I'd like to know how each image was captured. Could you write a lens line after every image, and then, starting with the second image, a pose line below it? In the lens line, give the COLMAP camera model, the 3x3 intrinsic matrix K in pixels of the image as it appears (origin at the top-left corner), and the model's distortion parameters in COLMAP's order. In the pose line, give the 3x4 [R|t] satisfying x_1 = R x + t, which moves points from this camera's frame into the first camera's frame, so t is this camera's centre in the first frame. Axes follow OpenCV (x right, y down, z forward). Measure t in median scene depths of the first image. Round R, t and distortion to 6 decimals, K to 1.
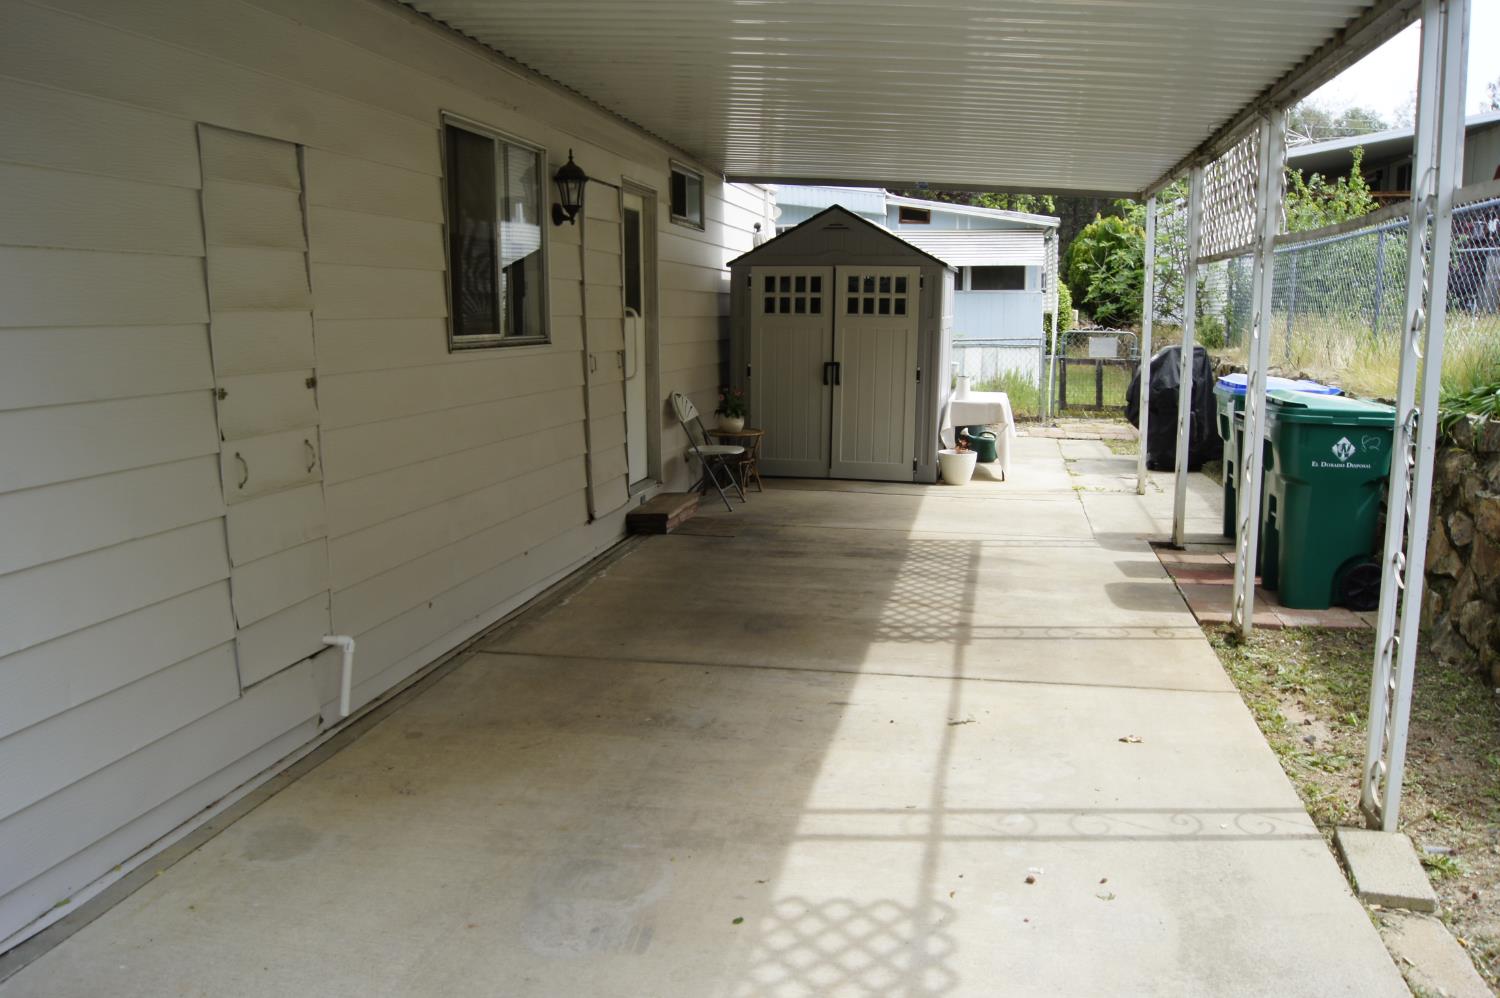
lens RADIAL K [[1169.6, 0, 748.9], [0, 1169.6, 500.8], [0, 0, 1]] dist [-0.082704, 0.004874]
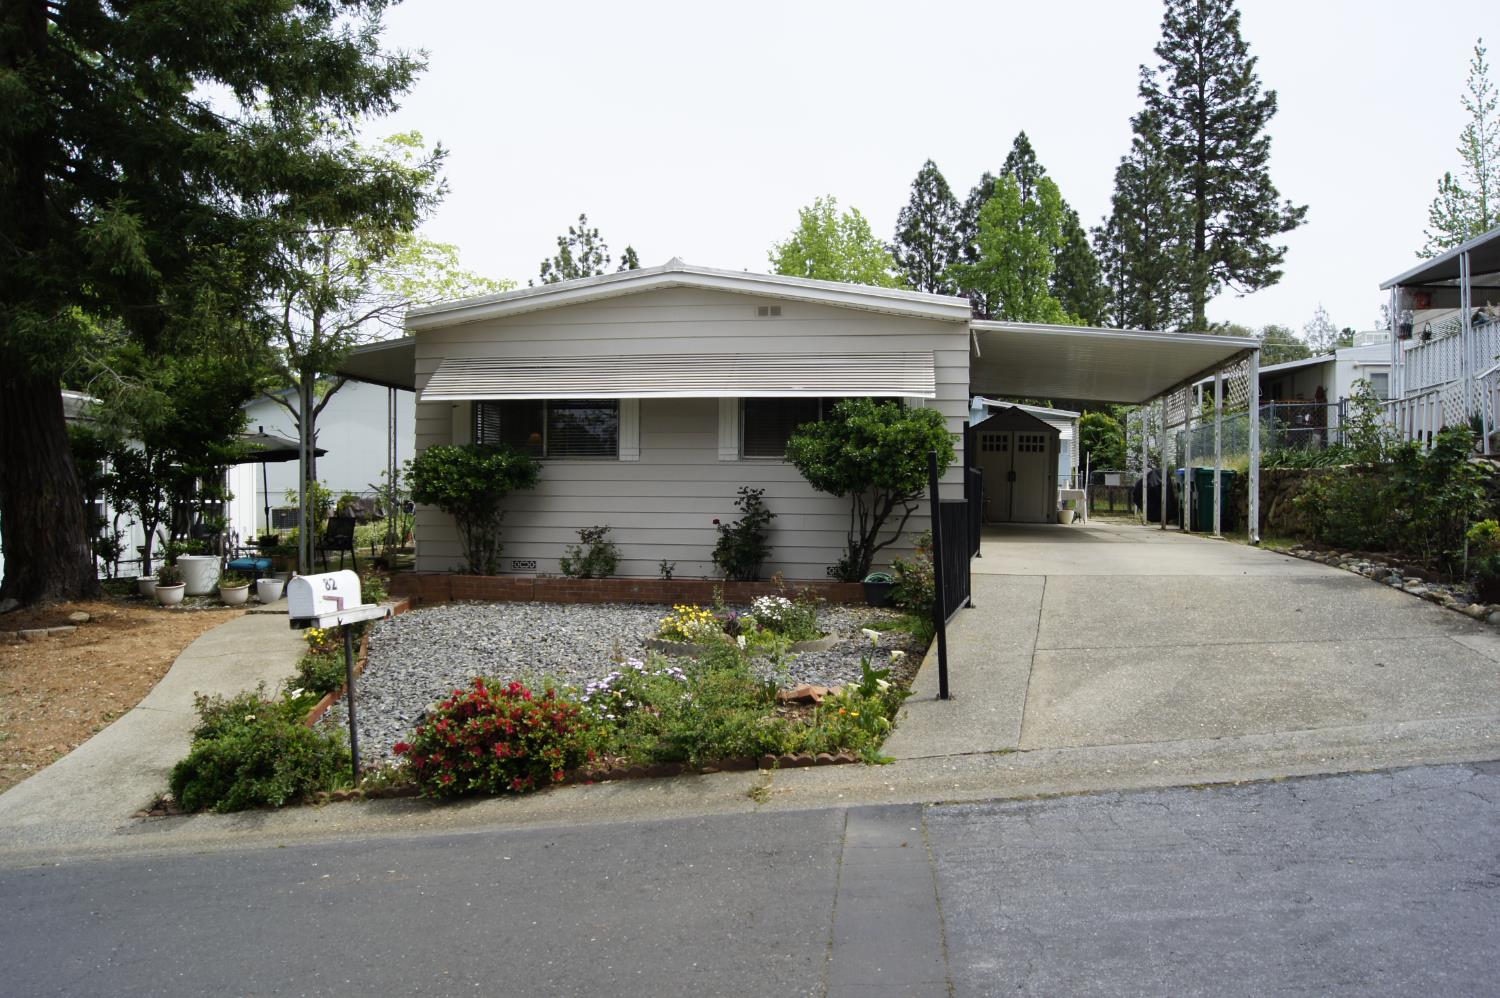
lens RADIAL K [[1169.6, 0, 750.7], [0, 1169.6, 498.5], [0, 0, 1]] dist [-0.082704, 0.004874]
pose [[0.999056, 0.017174, 0.039892, -0.546013], [-0.010541, 0.986917, -0.160883, 0.316402], [-0.042133, 0.160310, 0.986167, -1.275543]]
